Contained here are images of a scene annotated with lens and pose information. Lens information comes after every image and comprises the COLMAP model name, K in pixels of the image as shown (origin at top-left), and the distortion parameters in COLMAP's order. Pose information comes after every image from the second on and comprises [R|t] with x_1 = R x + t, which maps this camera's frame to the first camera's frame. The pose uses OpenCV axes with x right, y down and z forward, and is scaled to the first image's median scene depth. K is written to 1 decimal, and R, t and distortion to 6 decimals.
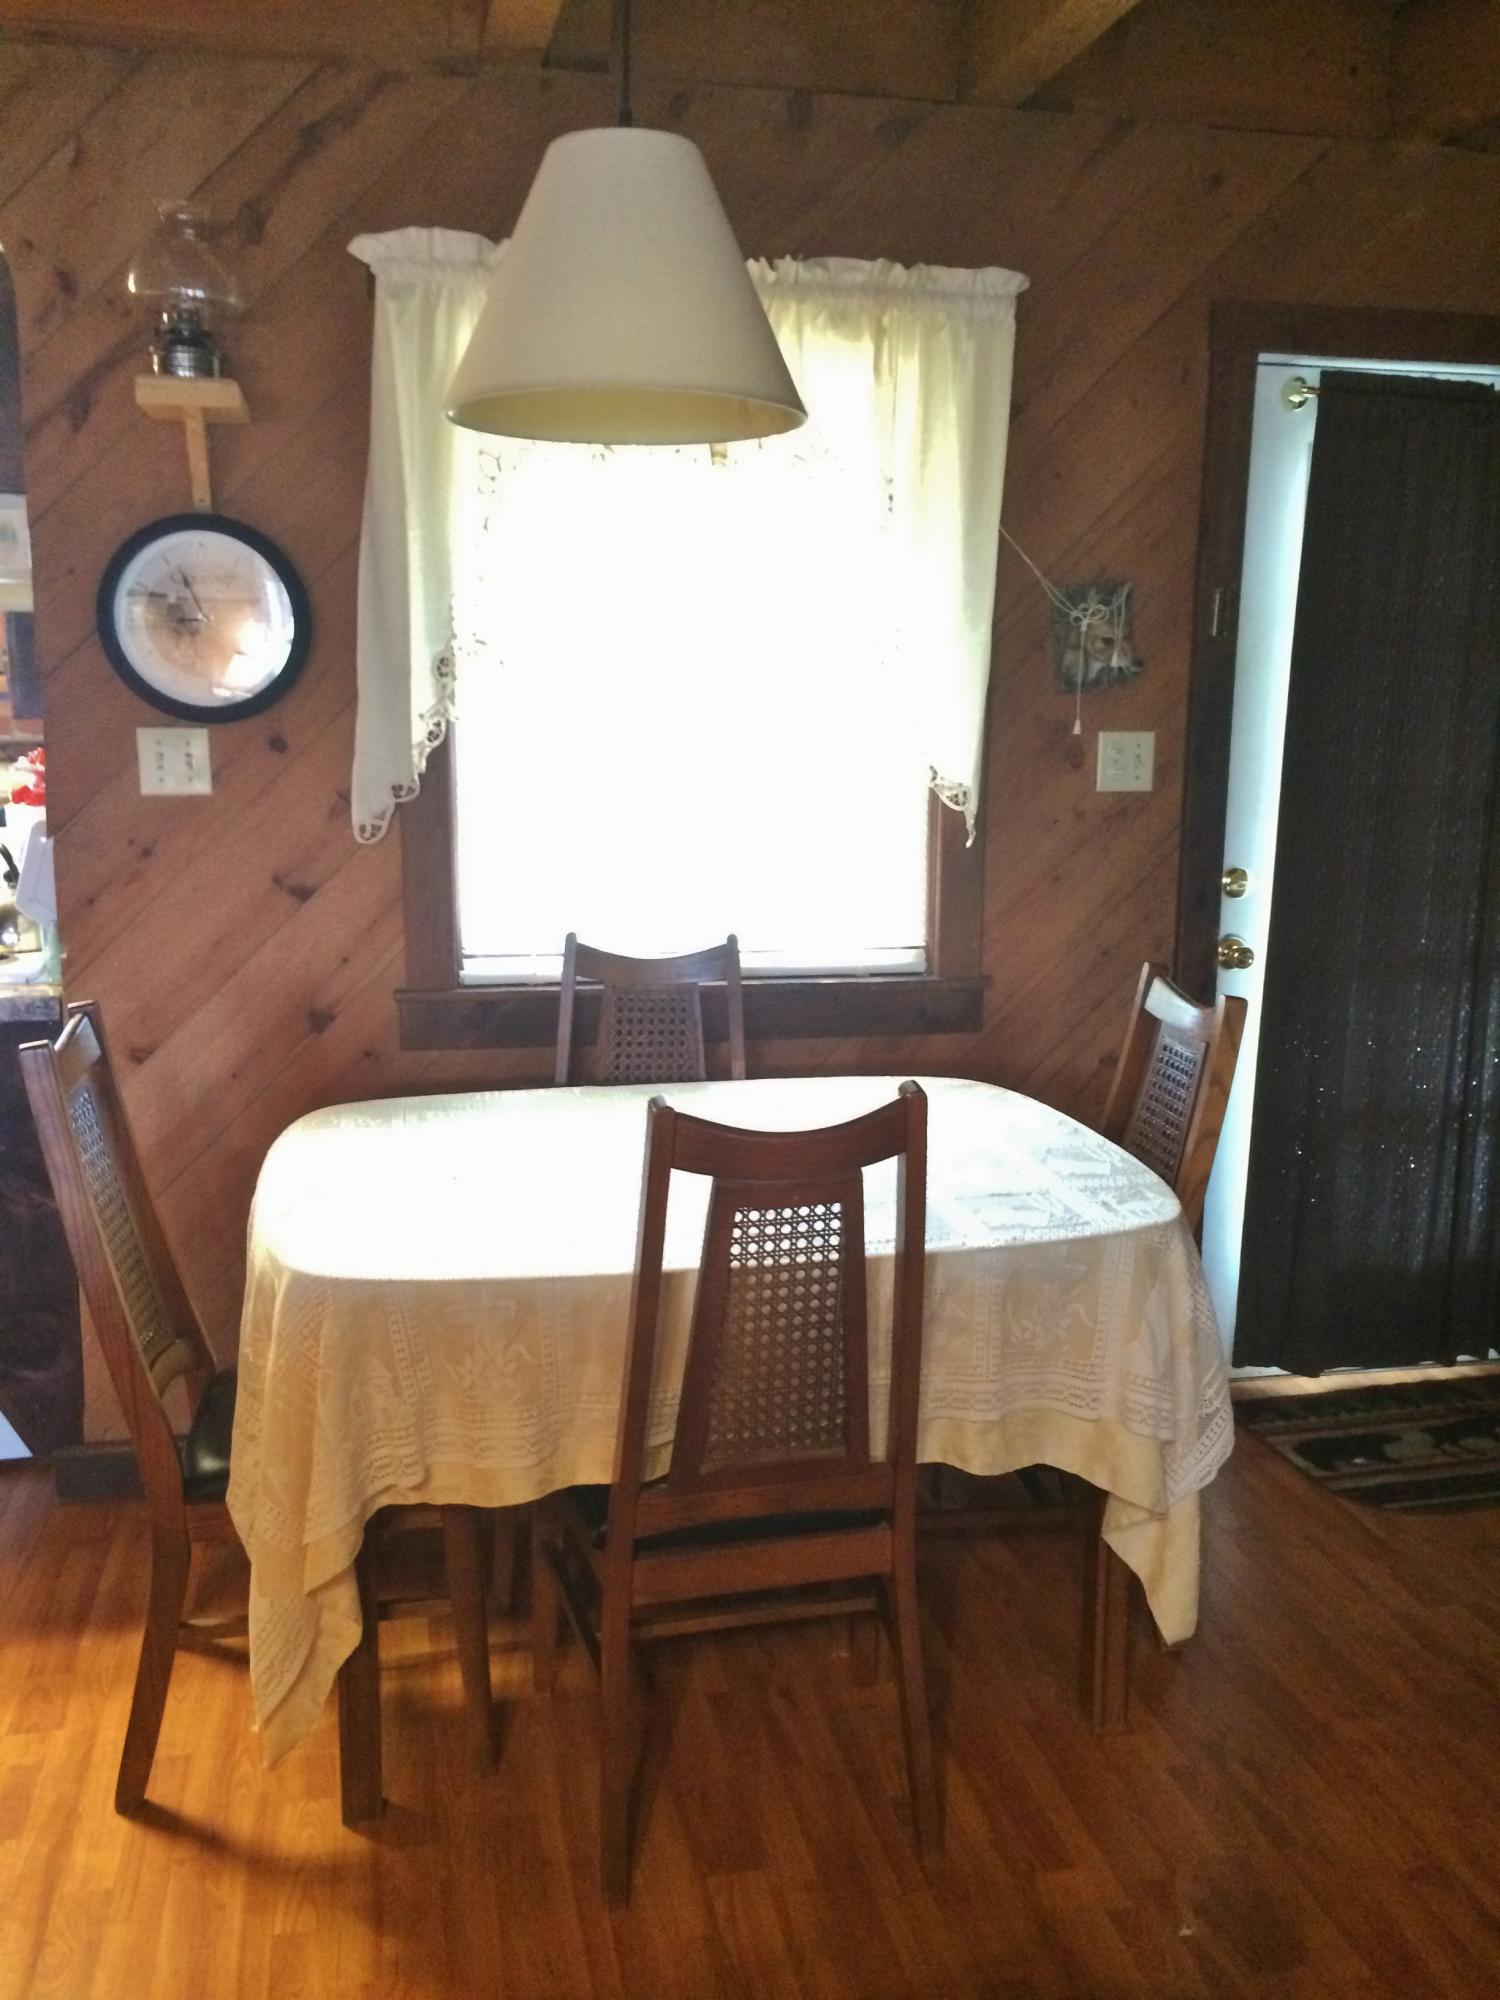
lens RADIAL K [[1706.2, 0, 747.7], [0, 1706.2, 1002.9], [0, 0, 1]] dist [0.072062, -0.073633]
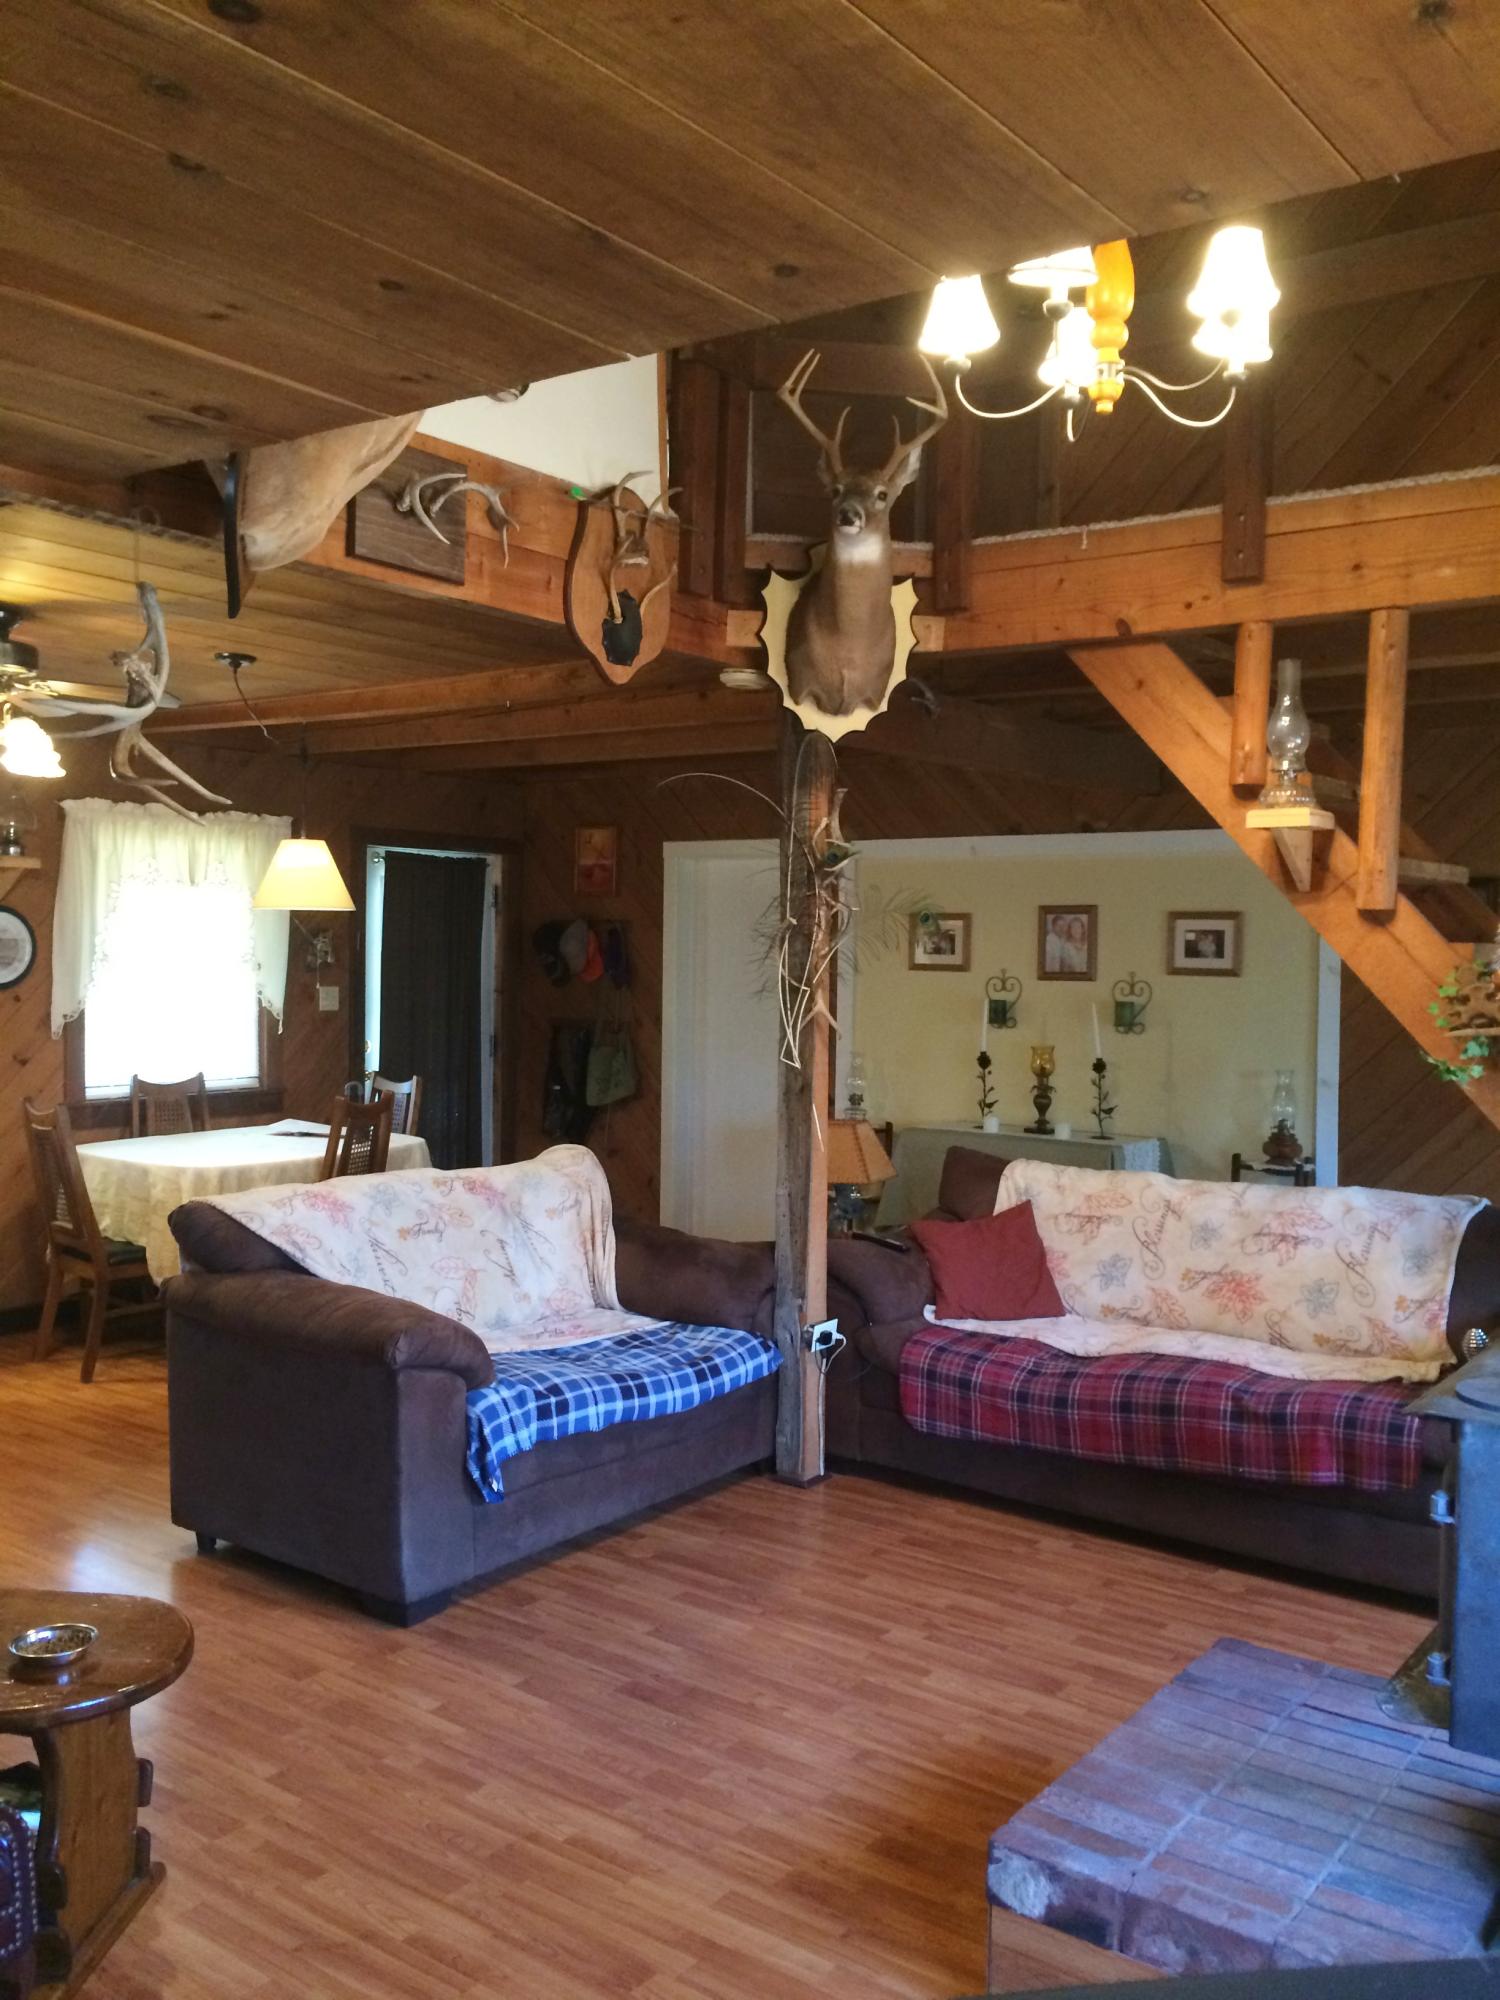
lens RADIAL K [[1706.2, 0, 747.9], [0, 1706.2, 1001.2], [0, 0, 1]] dist [0.072062, -0.073633]
pose [[0.750298, -0.023122, 0.660695, -1.021289], [0.115172, 0.988677, -0.096192, 0.182455], [-0.650990, 0.148266, 0.744466, -1.317944]]
